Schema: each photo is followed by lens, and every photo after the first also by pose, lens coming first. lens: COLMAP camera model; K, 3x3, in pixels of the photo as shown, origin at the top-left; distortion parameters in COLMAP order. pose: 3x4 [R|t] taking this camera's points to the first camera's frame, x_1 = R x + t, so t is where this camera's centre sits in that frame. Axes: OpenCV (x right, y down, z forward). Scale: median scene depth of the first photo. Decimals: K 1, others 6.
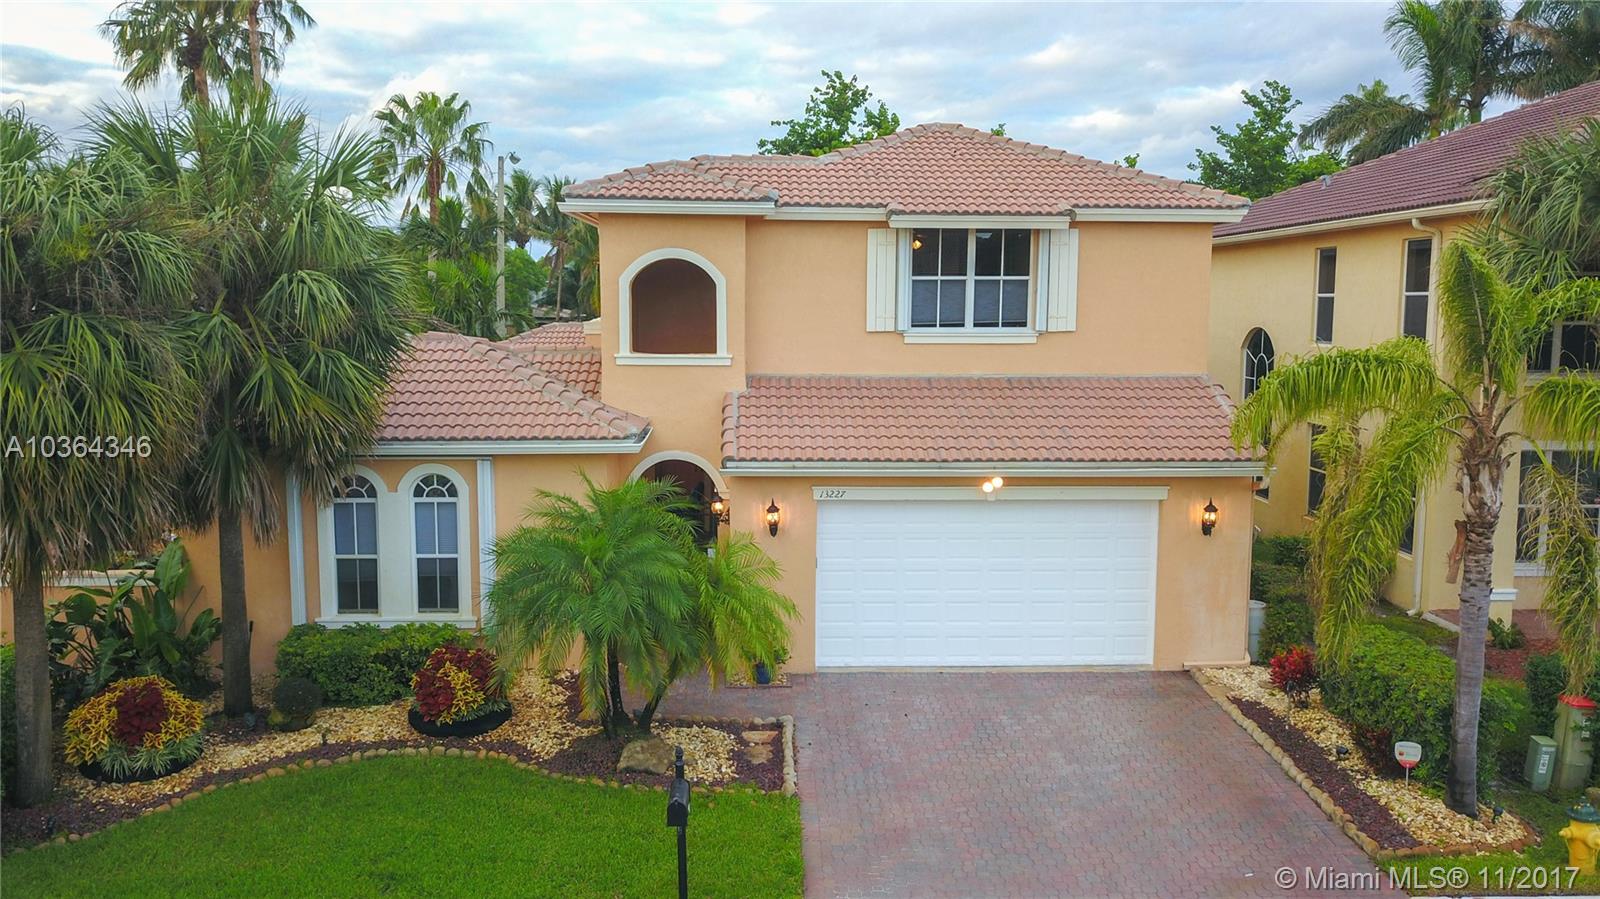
lens RADIAL K [[1273.6, 0, 800.0], [0, 1273.6, 449.5], [0, 0, 1]] dist [0.003311, -0.006432]
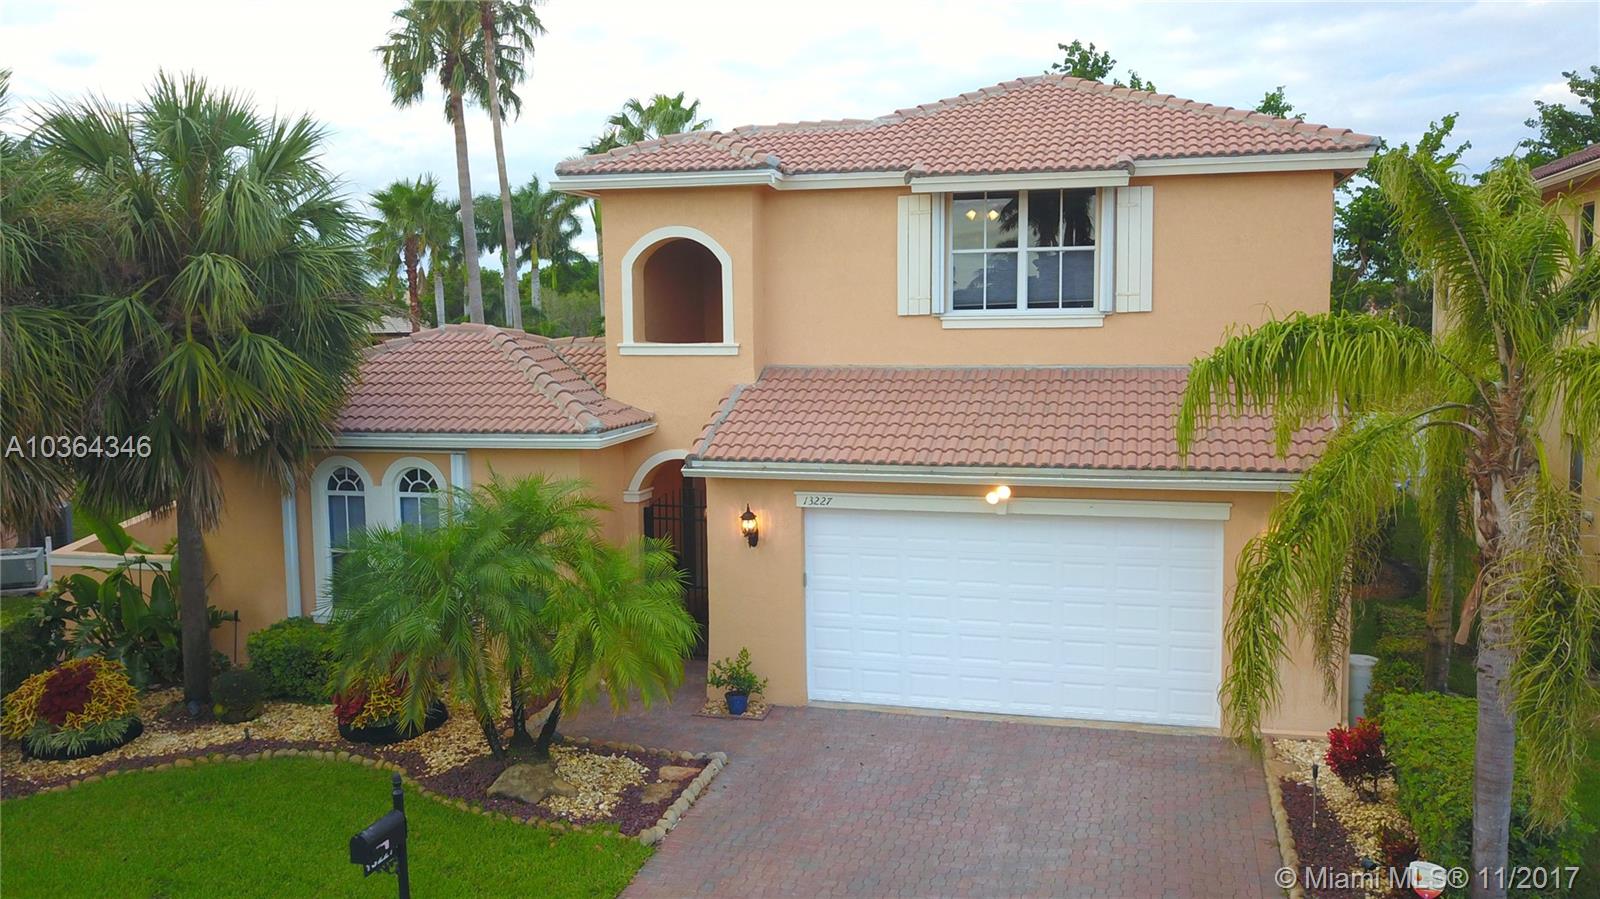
lens RADIAL K [[1316.7, 0, 782.5], [0, 1316.7, 447.2], [0, 0, 1]] dist [-0.004076, 0.006918]
pose [[0.951060, 0.015788, -0.308602, 0.279862], [-0.020315, 0.999728, -0.011464, 0.009315], [0.308337, 0.017172, 0.951122, 0.141330]]
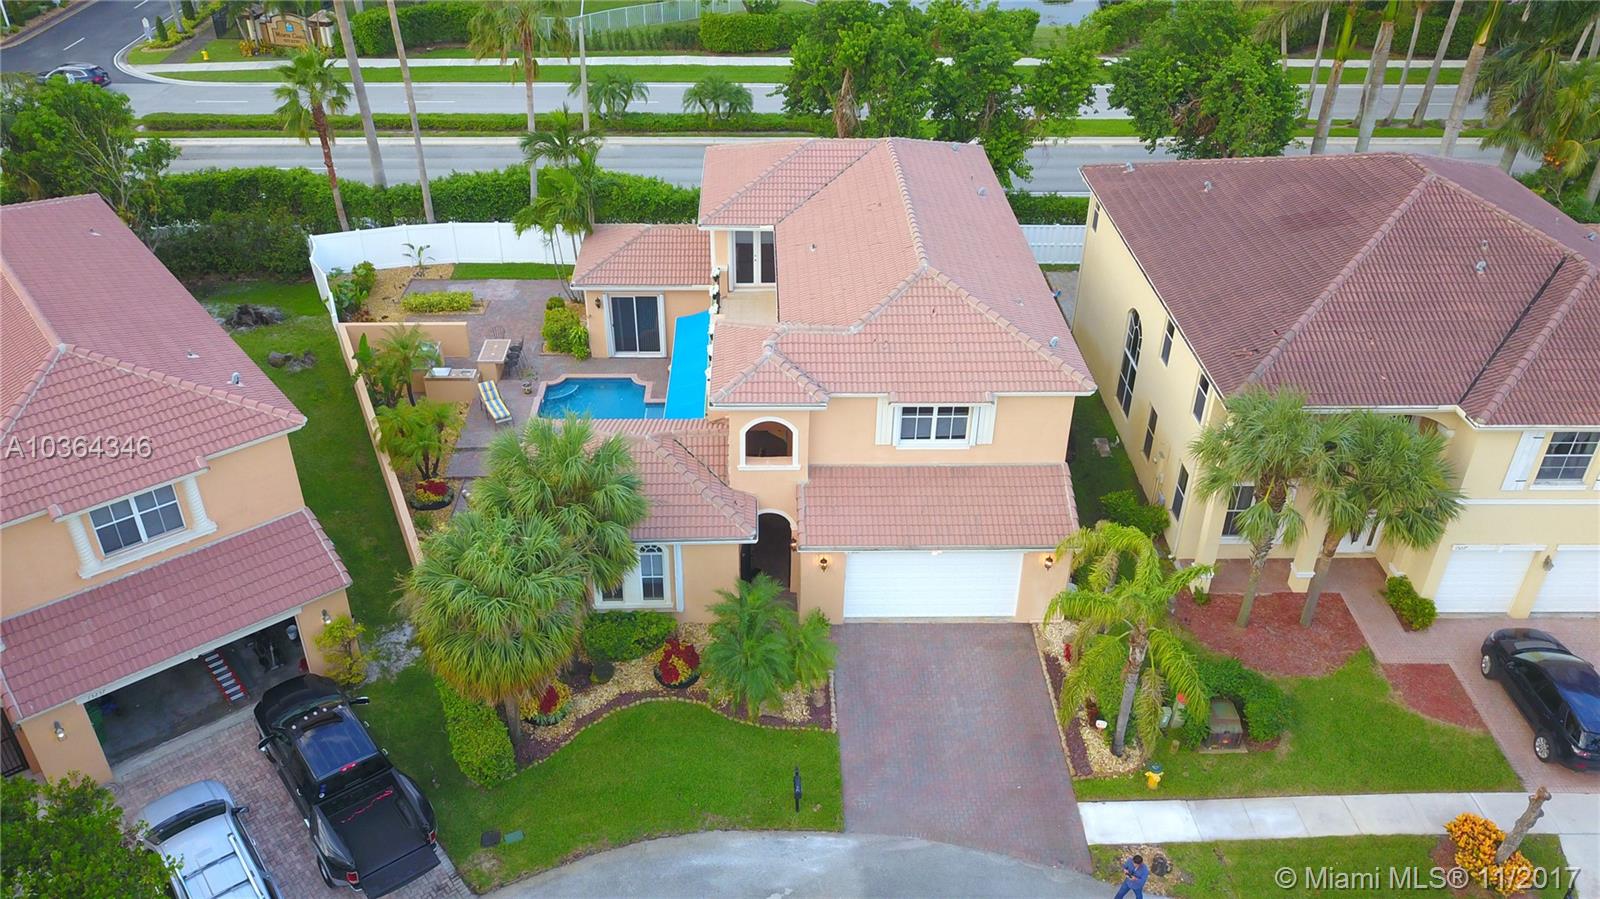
lens RADIAL K [[1273.6, 0, 800.0], [0, 1273.6, 449.5], [0, 0, 1]] dist [0.003311, -0.006432]
pose [[0.999947, 0.009061, 0.004902, -0.068937], [-0.010292, 0.899810, 0.436160, -0.956420], [-0.000459, -0.436188, 0.899856, -0.682585]]
